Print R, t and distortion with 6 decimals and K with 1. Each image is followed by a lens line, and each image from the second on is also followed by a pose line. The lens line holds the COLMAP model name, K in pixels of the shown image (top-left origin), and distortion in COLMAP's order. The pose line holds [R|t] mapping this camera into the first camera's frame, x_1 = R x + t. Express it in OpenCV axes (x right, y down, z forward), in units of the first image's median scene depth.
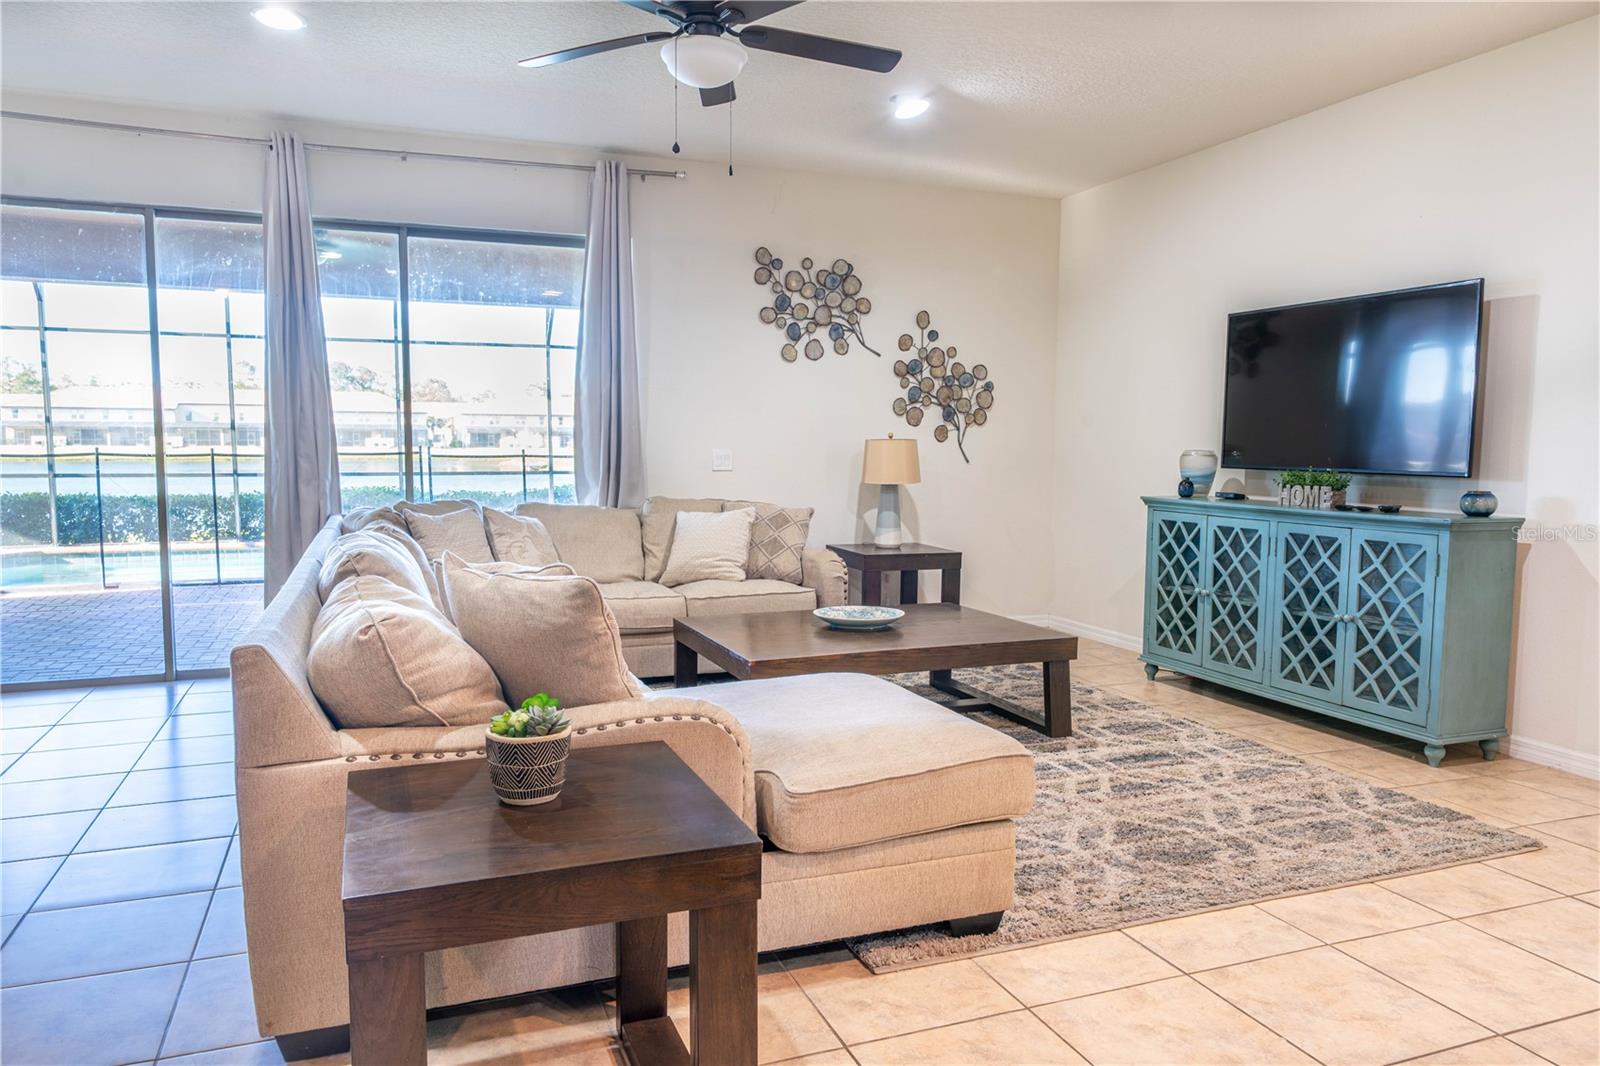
lens RADIAL K [[1077.4, 0, 807.6], [0, 1077.4, 539.0], [0, 0, 1]] dist [0.000670, -0.000360]
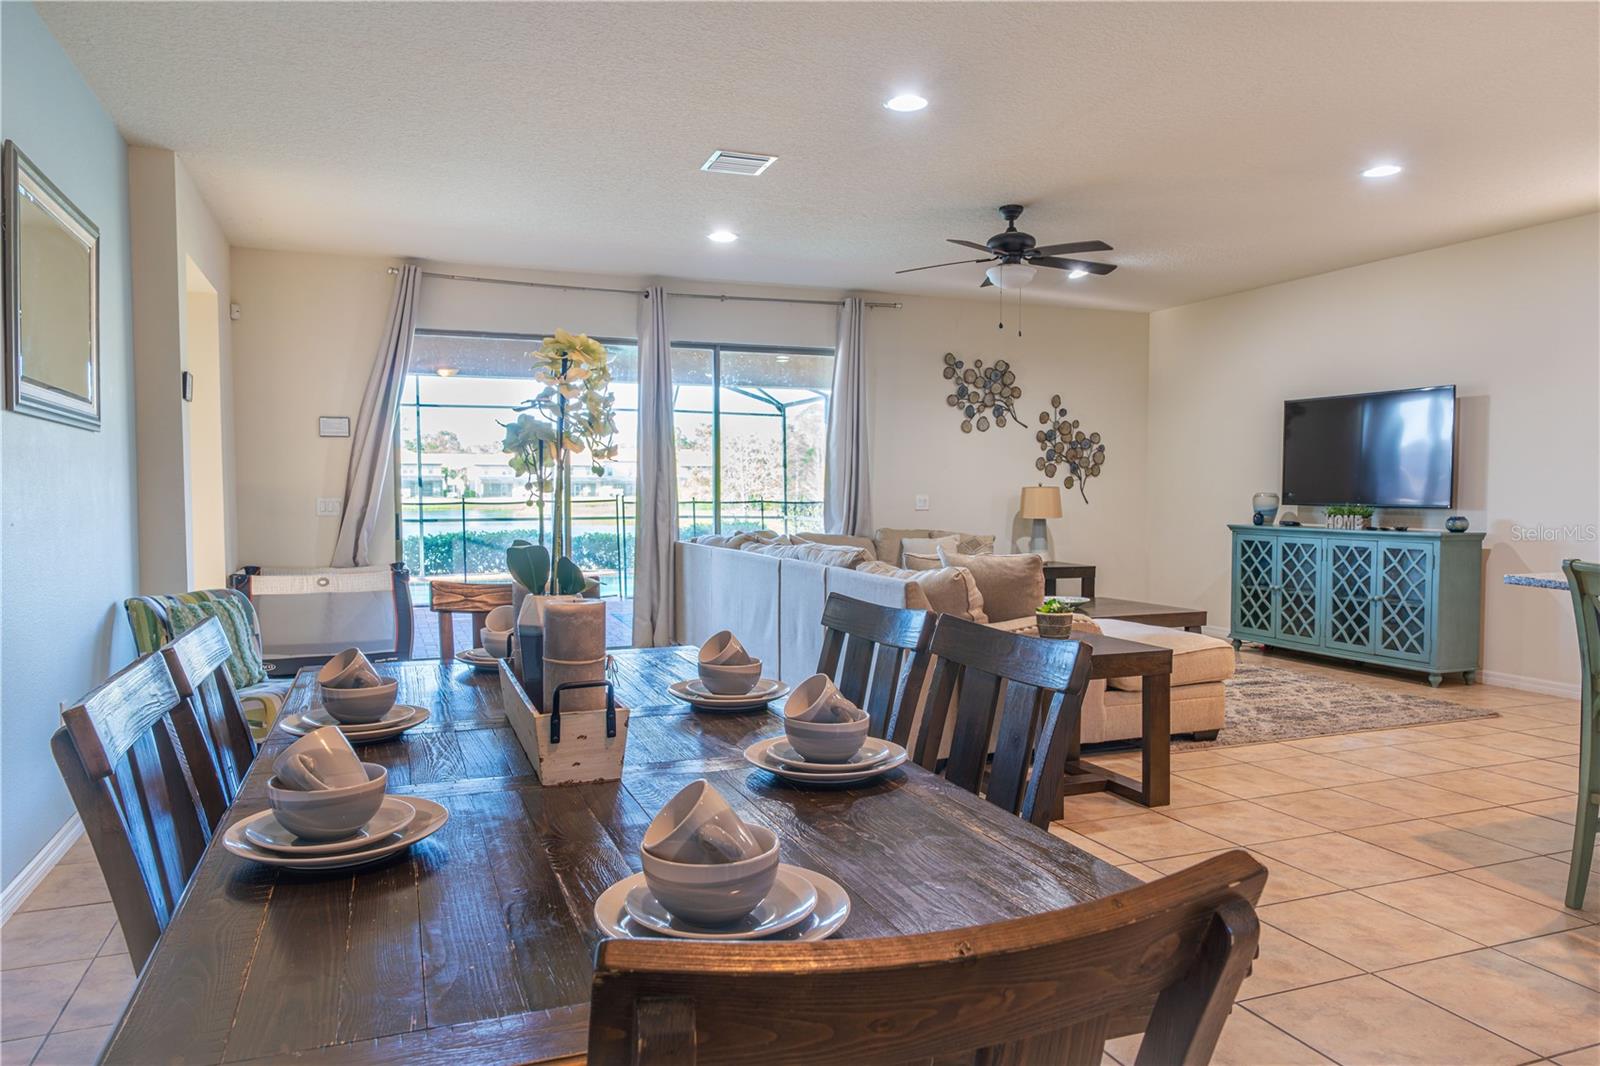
lens RADIAL K [[1077.4, 0, 796.0], [0, 1077.4, 536.2], [0, 0, 1]] dist [0.000670, -0.000360]
pose [[0.999959, -0.008369, 0.003404, -0.286017], [0.008517, 0.998891, -0.046309, 0.039588], [-0.003013, 0.046336, 0.998921, -0.466171]]
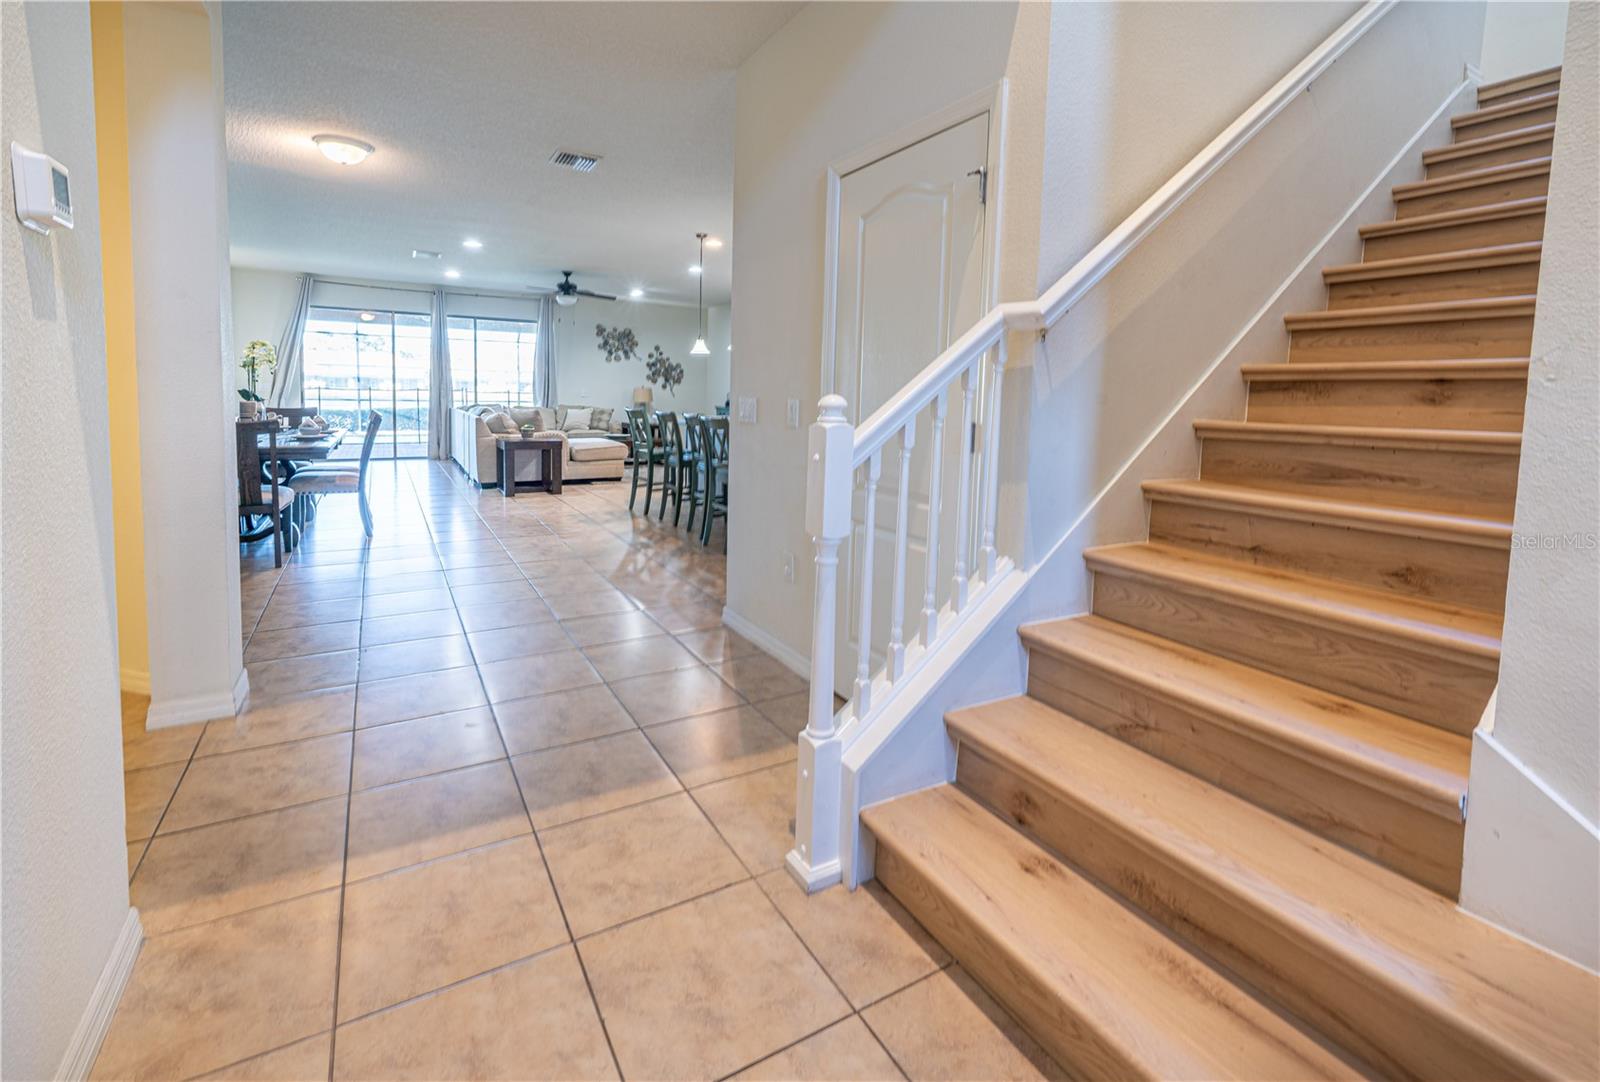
lens RADIAL K [[739.9, 0, 846.5], [0, 739.9, 444.9], [0, 0, 1]] dist [-0.002300, -0.000225]
pose [[0.981477, 0.002189, 0.191570, 0.279602], [0.002201, 0.999740, -0.022698, 0.136736], [-0.191570, 0.022699, 0.981216, -1.350454]]
